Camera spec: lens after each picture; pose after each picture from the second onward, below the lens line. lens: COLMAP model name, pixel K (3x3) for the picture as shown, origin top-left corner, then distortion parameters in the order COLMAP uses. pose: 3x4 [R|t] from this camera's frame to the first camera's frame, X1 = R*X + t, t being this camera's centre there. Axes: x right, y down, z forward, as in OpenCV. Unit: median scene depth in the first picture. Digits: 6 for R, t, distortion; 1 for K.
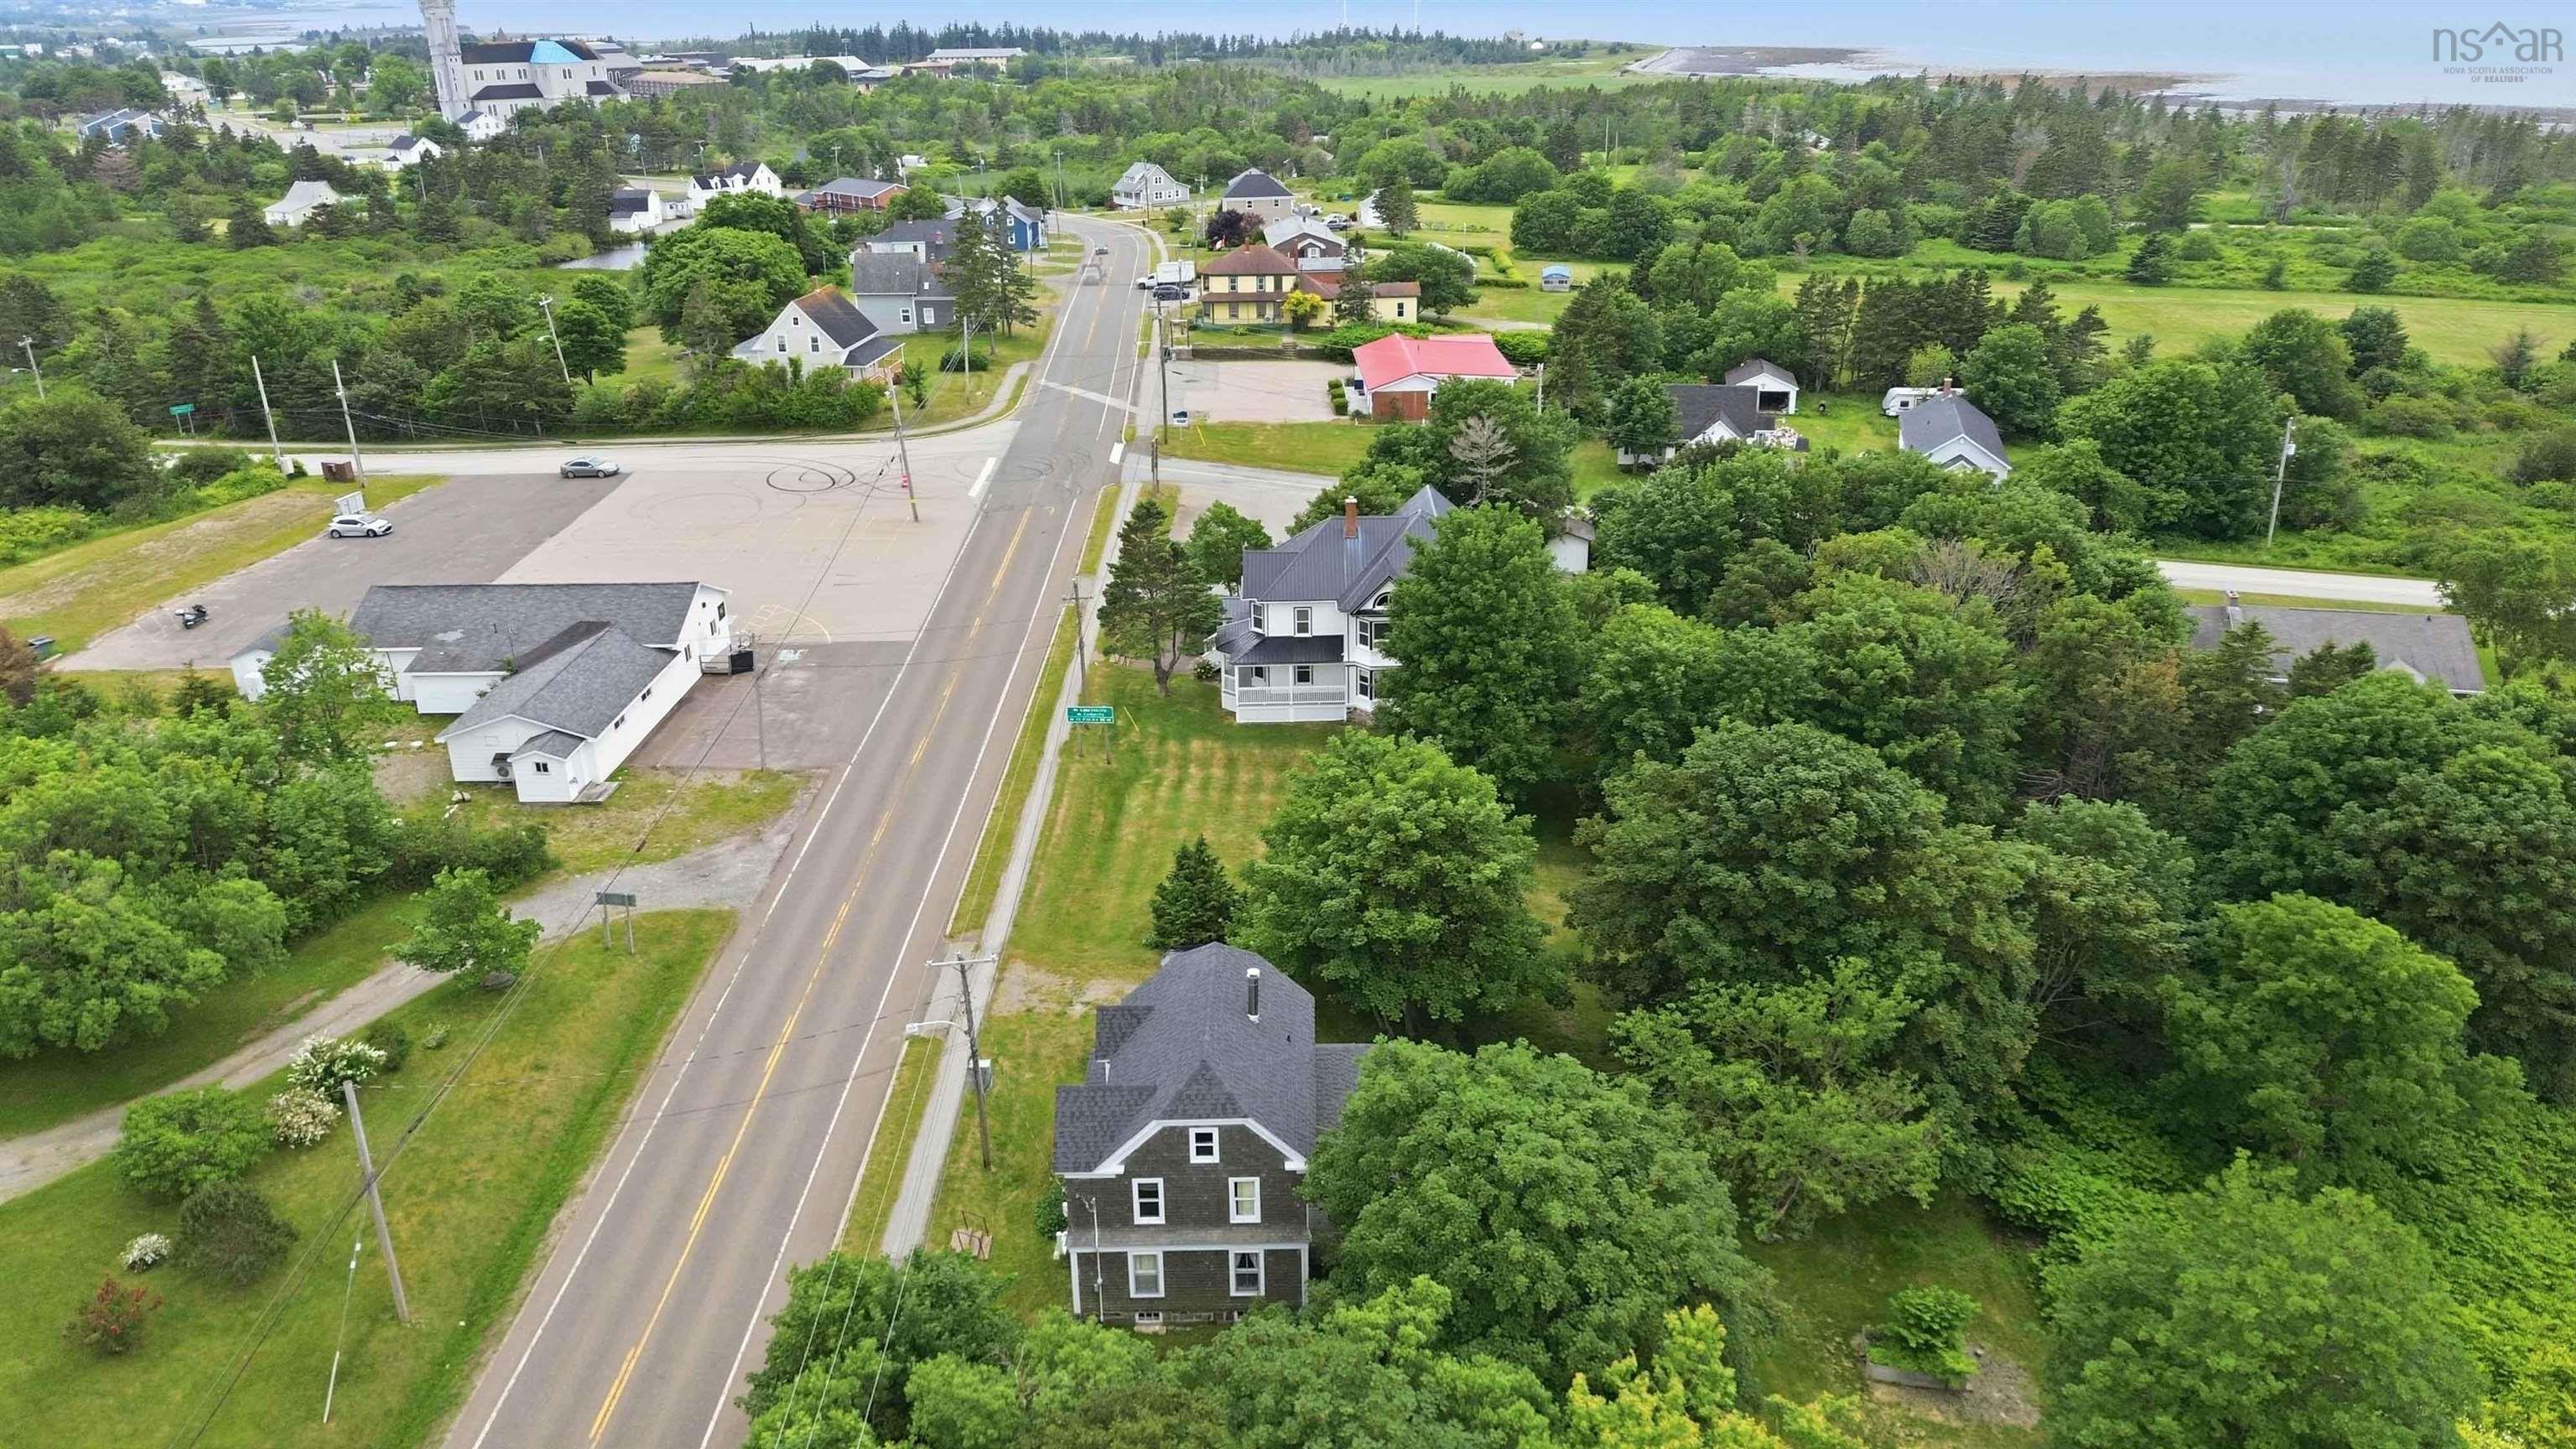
lens RADIAL K [[1820.7, 0, 1290.8], [0, 1820.7, 713.0], [0, 0, 1]] dist [0.084032, -0.093491]
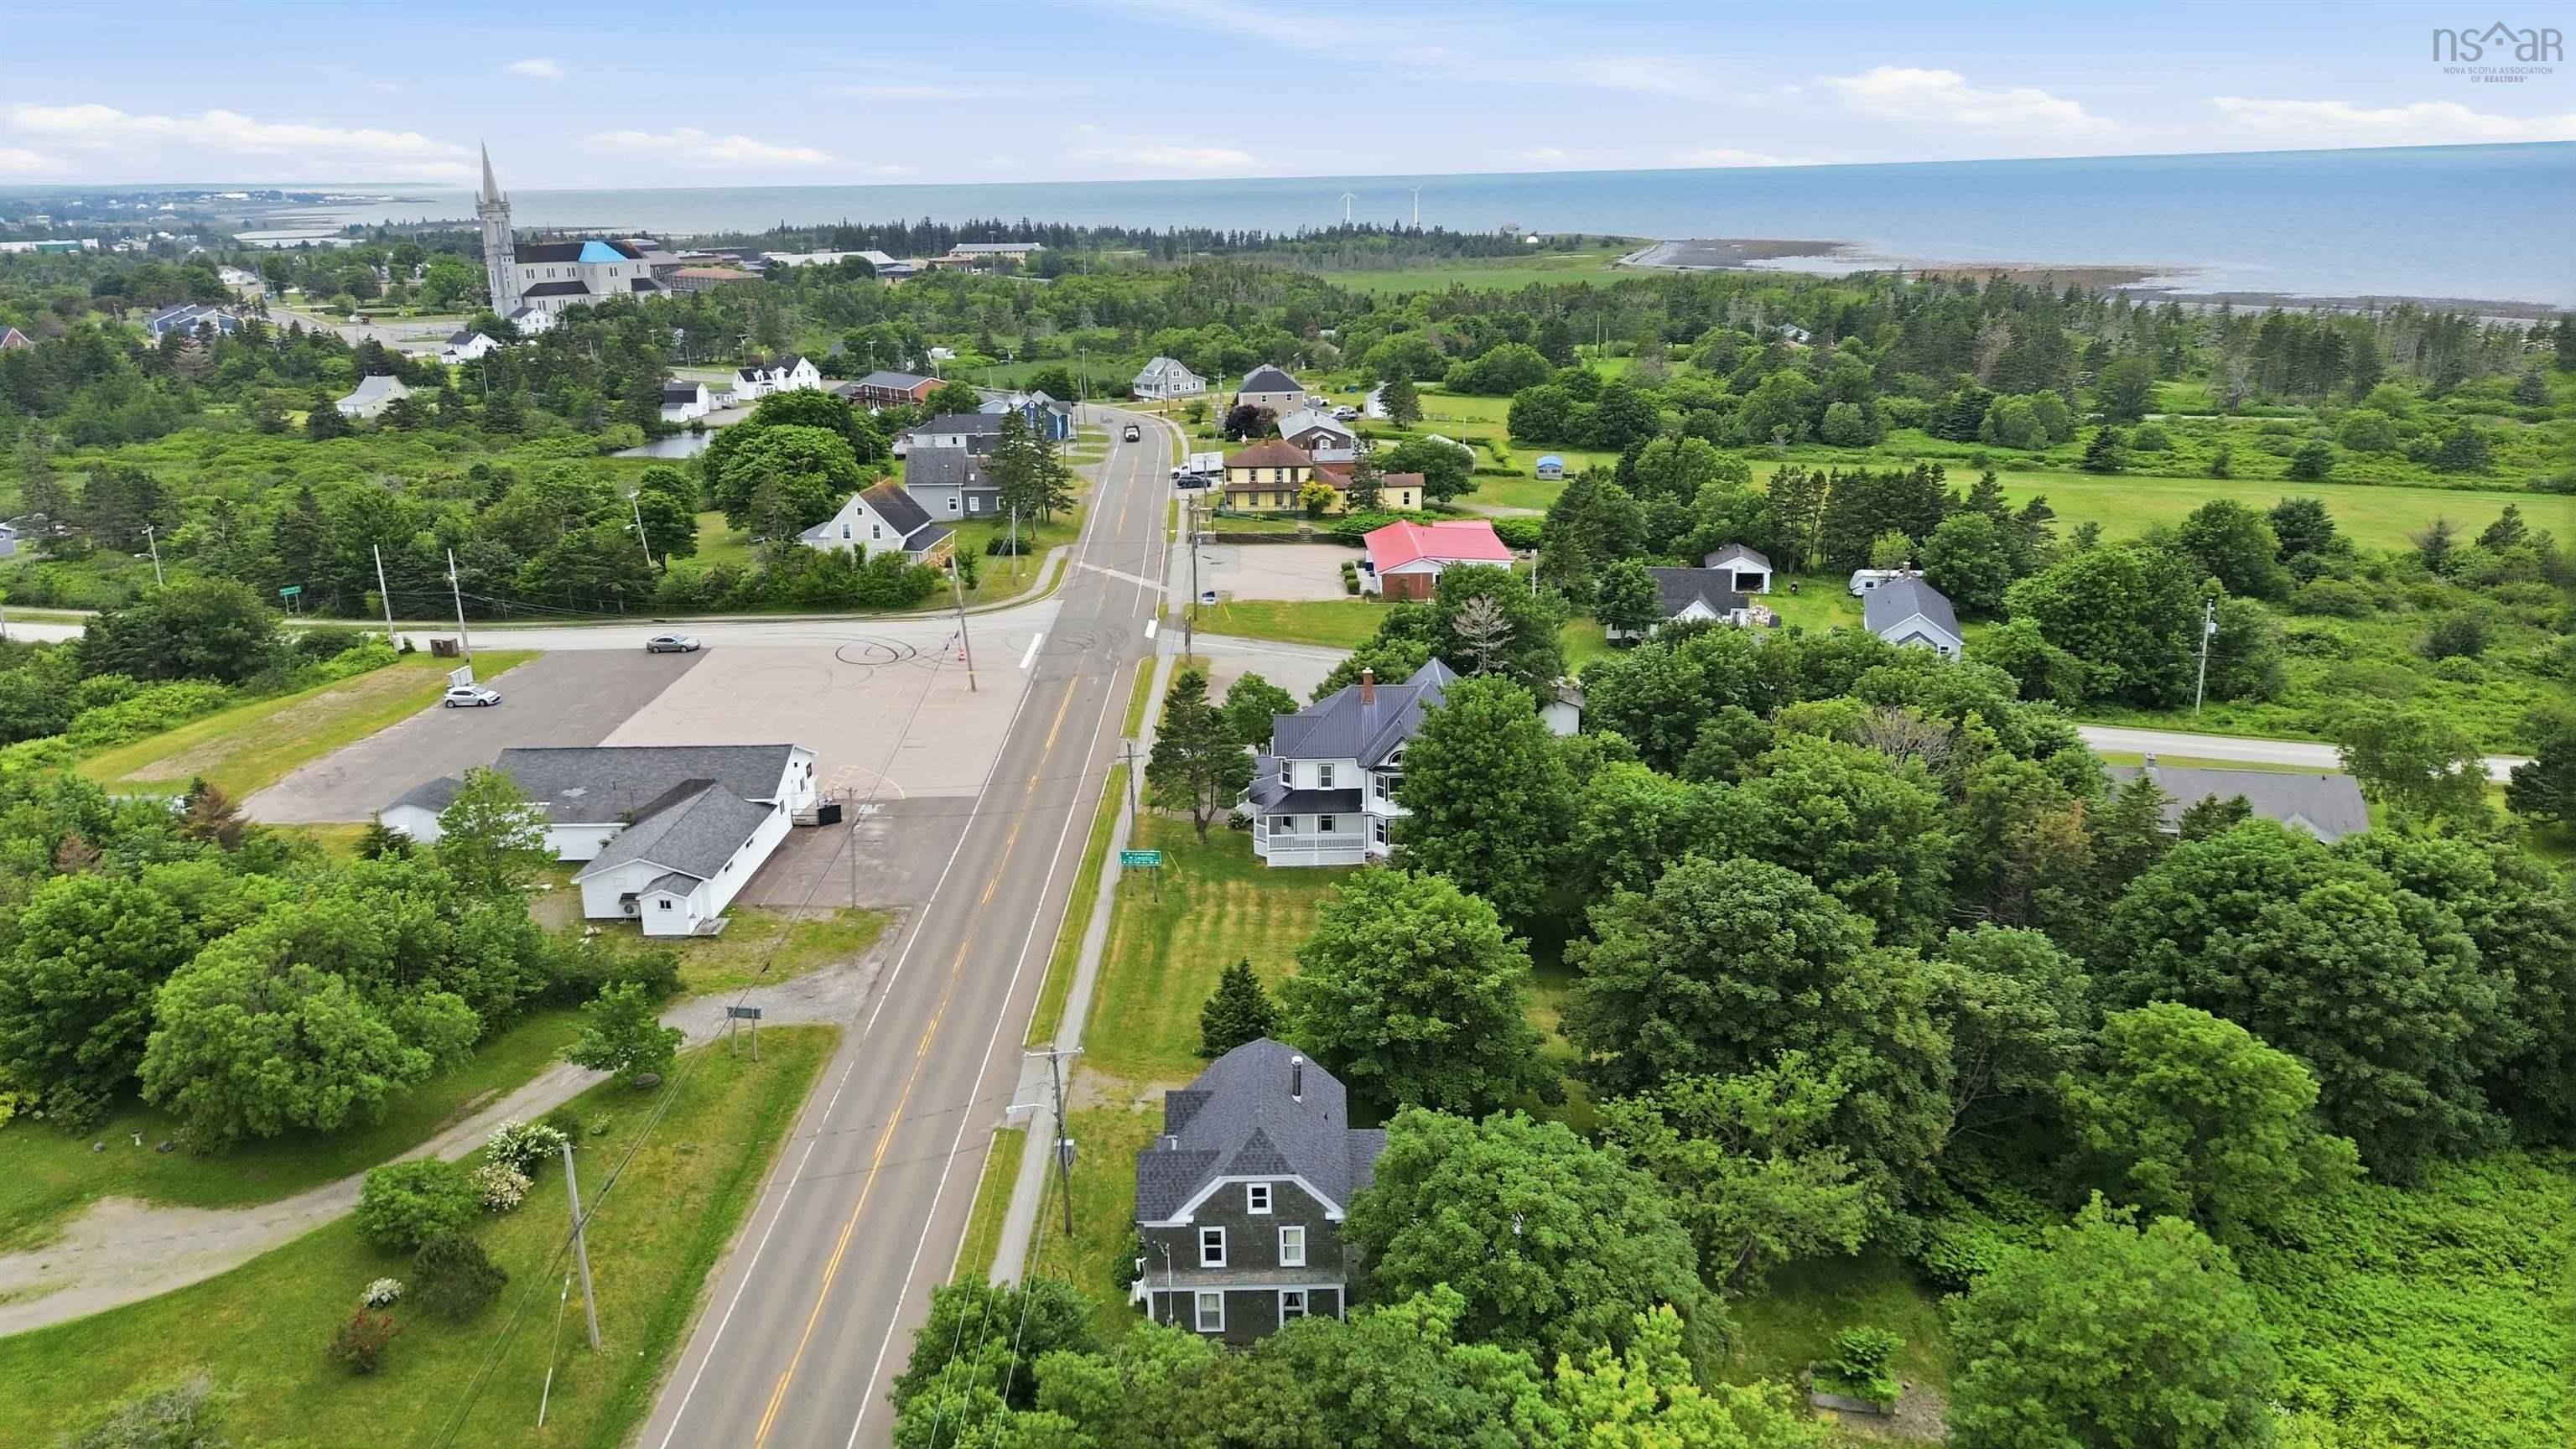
lens RADIAL K [[1820.7, 0, 1290.8], [0, 1820.7, 713.0], [0, 0, 1]] dist [0.084032, -0.093491]
pose [[0.999998, -0.000158, -0.001961, -0.011668], [-0.000024, 0.995708, -0.092549, 0.013214], [0.001968, 0.092549, 0.995706, -0.119175]]
